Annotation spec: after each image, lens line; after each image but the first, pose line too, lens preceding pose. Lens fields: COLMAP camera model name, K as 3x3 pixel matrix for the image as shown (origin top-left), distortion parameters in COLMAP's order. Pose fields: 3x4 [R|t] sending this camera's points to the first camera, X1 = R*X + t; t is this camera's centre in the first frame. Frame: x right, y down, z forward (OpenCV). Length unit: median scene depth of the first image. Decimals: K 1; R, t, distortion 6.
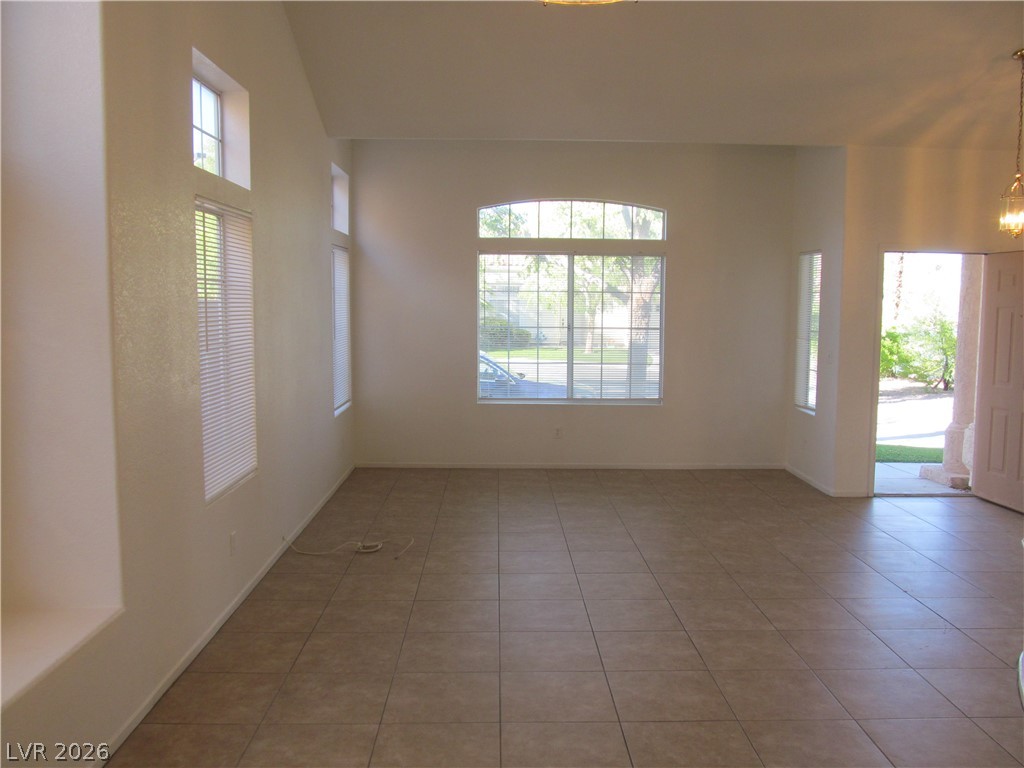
lens RADIAL K [[868.0, 0, 509.0], [0, 868.0, 379.6], [0, 0, 1]] dist [-0.048128, 0.042580]
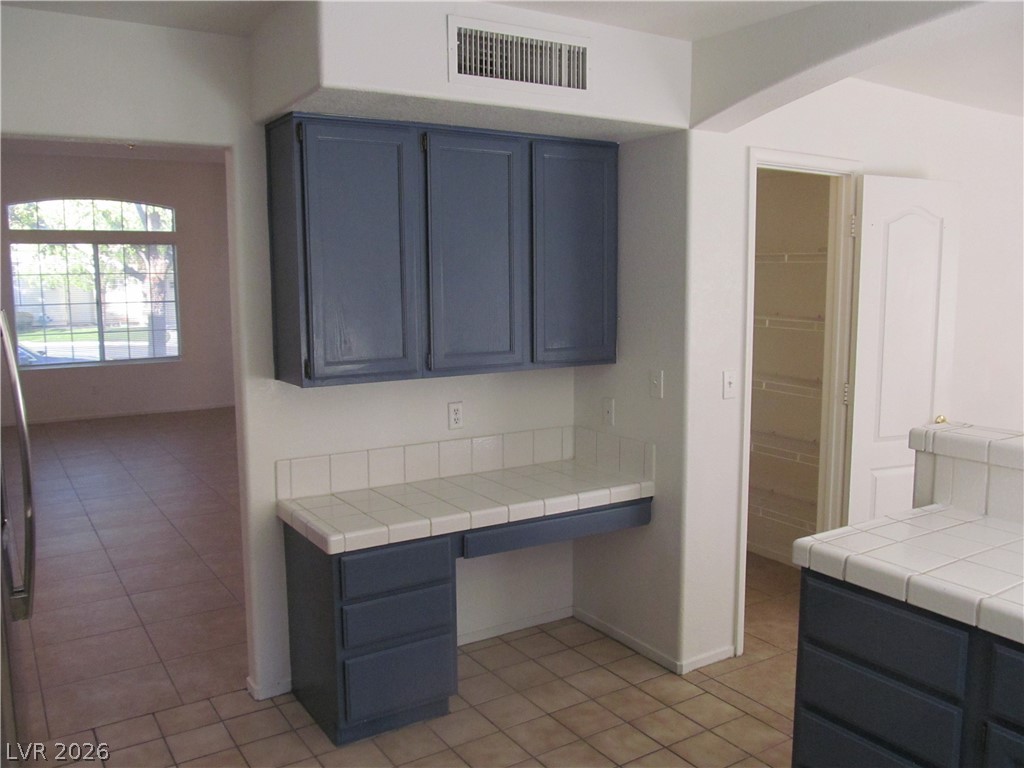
lens RADIAL K [[868.0, 0, 509.0], [0, 868.0, 379.6], [0, 0, 1]] dist [-0.048128, 0.042580]
pose [[0.857407, -0.079359, 0.508484, -0.059530], [0.064430, 0.996818, 0.046931, 0.028808], [-0.510590, -0.007477, 0.859792, -0.346621]]
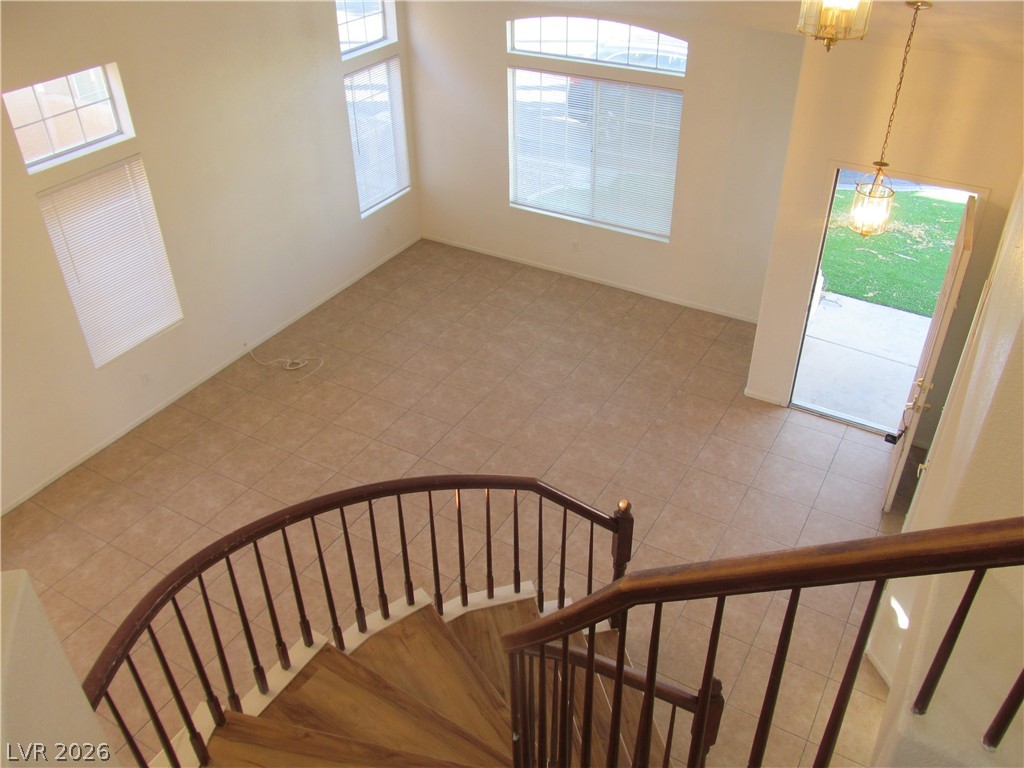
lens RADIAL K [[868.0, 0, 509.0], [0, 868.0, 379.6], [0, 0, 1]] dist [-0.048128, 0.042580]
pose [[0.852543, 0.285292, -0.437926, 0.497607], [-0.030693, 0.863766, 0.502958, -0.329199], [0.521755, -0.415352, 0.745154, 0.090727]]
